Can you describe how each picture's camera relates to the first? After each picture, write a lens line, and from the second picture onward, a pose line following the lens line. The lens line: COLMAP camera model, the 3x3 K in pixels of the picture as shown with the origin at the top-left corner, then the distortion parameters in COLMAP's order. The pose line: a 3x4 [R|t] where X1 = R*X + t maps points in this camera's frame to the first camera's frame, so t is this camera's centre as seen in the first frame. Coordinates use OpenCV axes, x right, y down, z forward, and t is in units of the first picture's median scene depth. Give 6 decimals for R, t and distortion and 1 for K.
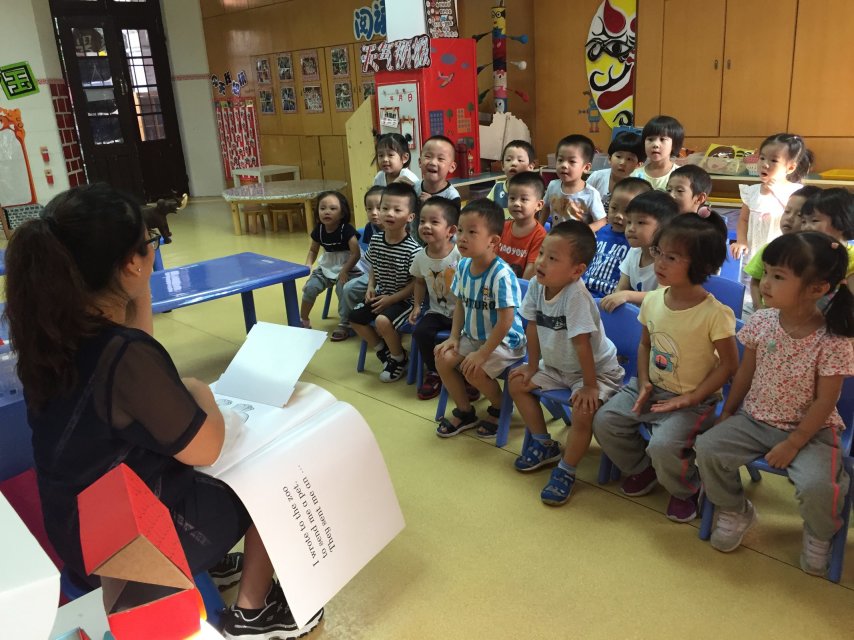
lens RADIAL K [[729.9, 0, 422.8], [0, 729.9, 323.5], [0, 0, 1]] dist [0.050505, -0.067837]
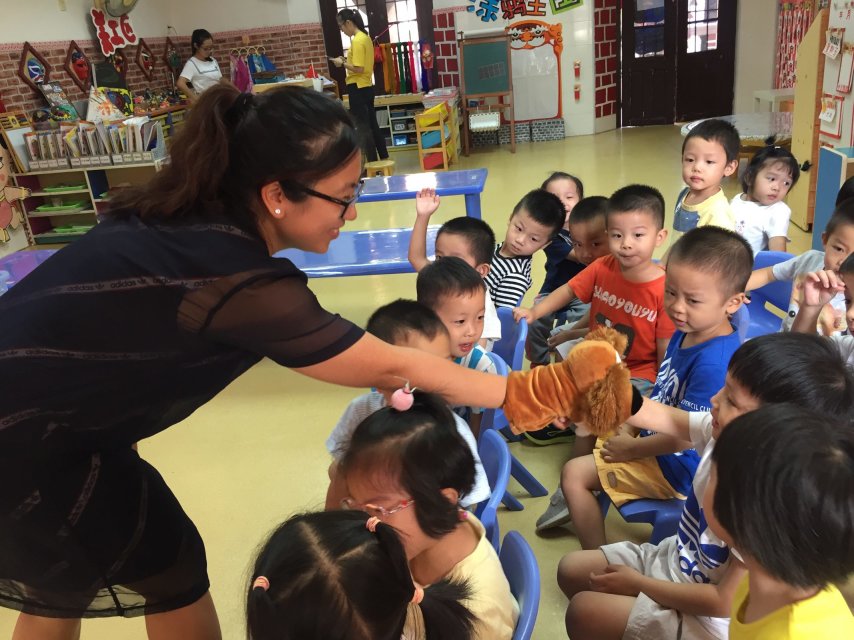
lens RADIAL K [[729.9, 0, 428.1], [0, 729.9, 321.9], [0, 0, 1]] dist [0.050505, -0.067837]
pose [[0.679225, 0.256263, -0.687738, 0.134812], [-0.165908, 0.966416, 0.196249, -0.056944], [0.714932, -0.019196, 0.698930, 0.136397]]
